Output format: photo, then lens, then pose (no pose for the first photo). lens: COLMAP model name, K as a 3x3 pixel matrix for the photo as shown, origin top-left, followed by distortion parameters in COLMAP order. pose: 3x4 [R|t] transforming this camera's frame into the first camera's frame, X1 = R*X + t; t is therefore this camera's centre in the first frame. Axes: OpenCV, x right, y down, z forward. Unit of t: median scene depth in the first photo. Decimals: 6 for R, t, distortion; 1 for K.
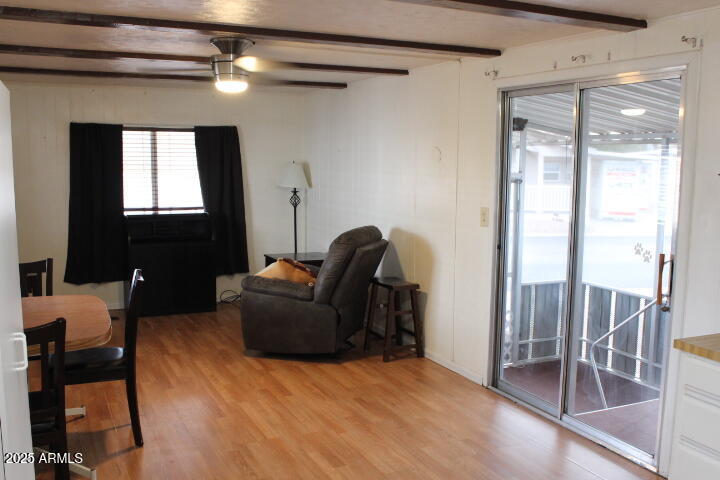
lens RADIAL K [[707.1, 0, 360.0], [0, 707.1, 240.0], [0, 0, 1]] dist [0.003634, 0.001130]
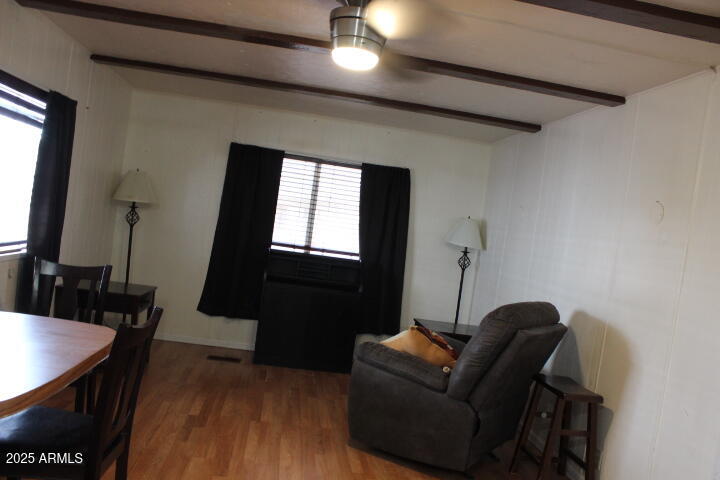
lens RADIAL K [[628.3, 0, 360.0], [0, 628.3, 240.0], [0, 0, 1]] dist [-0.144357, 0.126686]
pose [[0.945577, 0.132926, -0.297009, 0.015657], [-0.163280, 0.983353, -0.079728, -0.001079], [0.281466, 0.123885, 0.951540, 0.329435]]
